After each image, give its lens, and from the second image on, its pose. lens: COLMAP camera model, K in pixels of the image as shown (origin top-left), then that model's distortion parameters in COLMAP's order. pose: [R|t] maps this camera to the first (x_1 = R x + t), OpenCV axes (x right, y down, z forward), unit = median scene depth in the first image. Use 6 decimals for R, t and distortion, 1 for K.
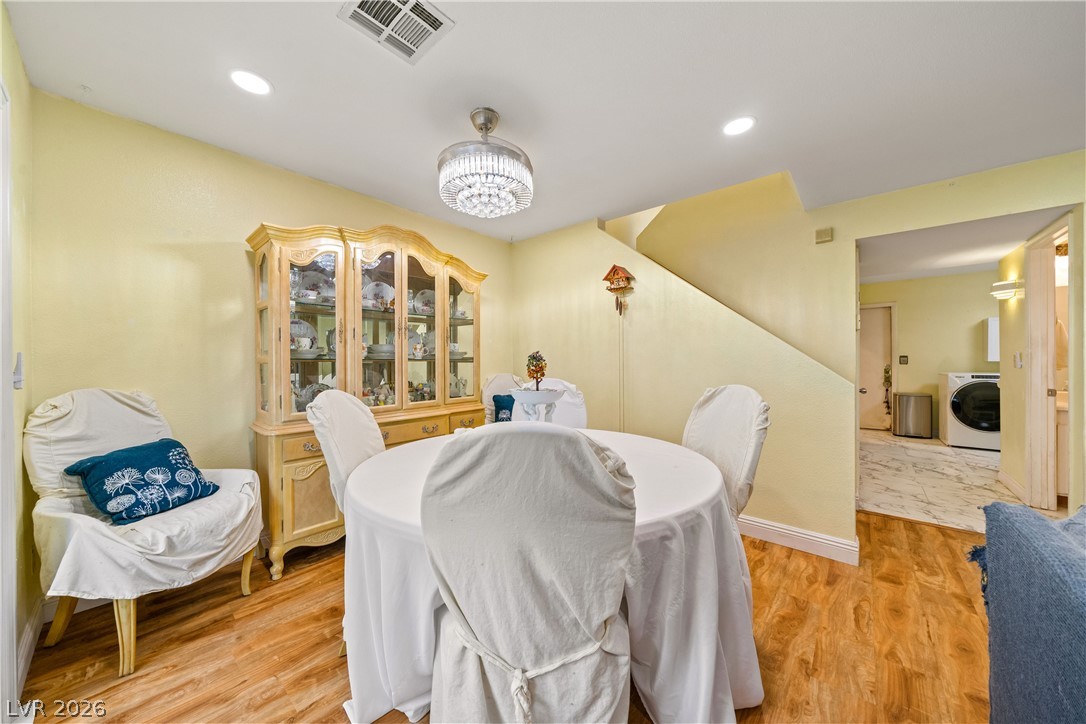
lens RADIAL K [[371.4, 0, 543.0], [0, 371.4, 362.0], [0, 0, 1]] dist [-0.000834, -0.000104]
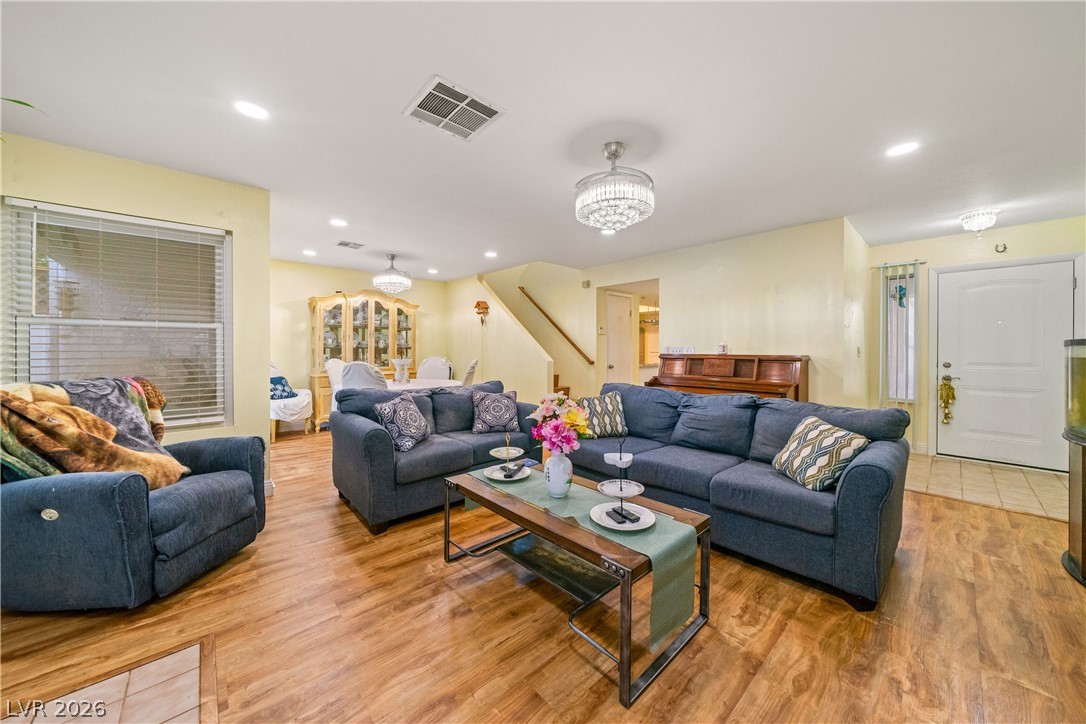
lens RADIAL K [[373.2, 0, 539.8], [0, 373.2, 350.0], [0, 0, 1]] dist [-0.001059, -0.000020]
pose [[0.991907, 0.007901, -0.126724, 0.769693], [-0.007880, 0.999969, 0.000667, -0.002554], [0.126725, 0.000337, 0.991938, -0.931501]]
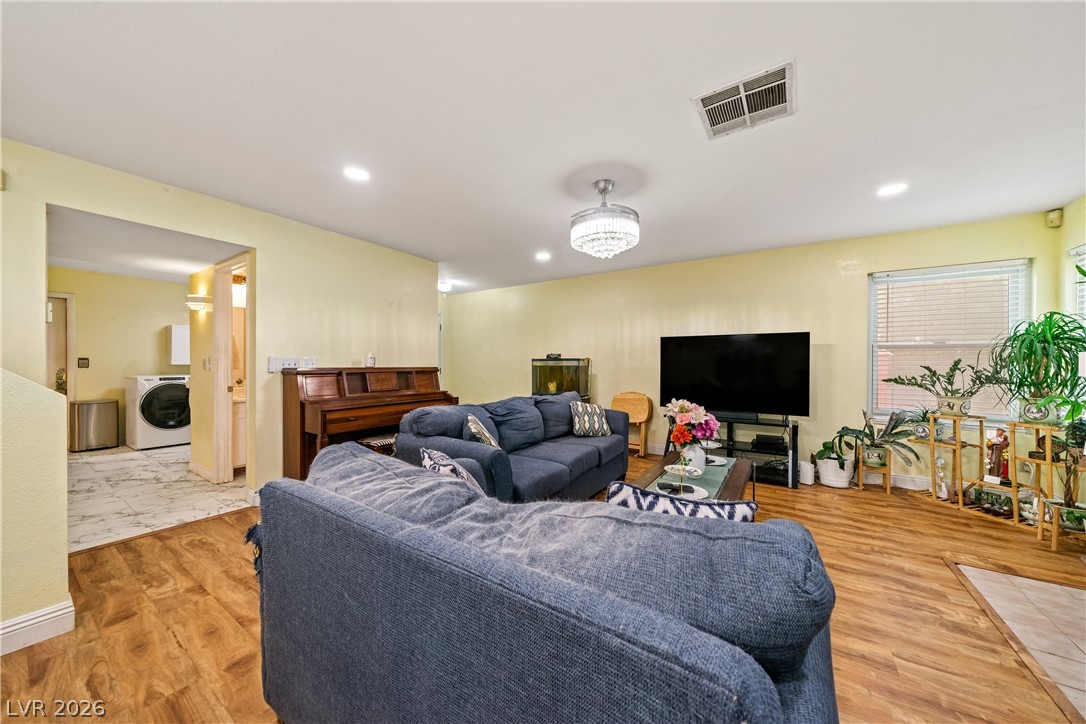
lens RADIAL K [[374.1, 0, 539.5], [0, 374.1, 362.8], [0, 0, 1]] dist [-0.002268, -0.000024]
pose [[-0.113487, 0.004553, 0.993529, -0.027467], [0.001260, 0.999989, -0.004439, -0.000492], [-0.993539, 0.000748, -0.113492, 0.097301]]
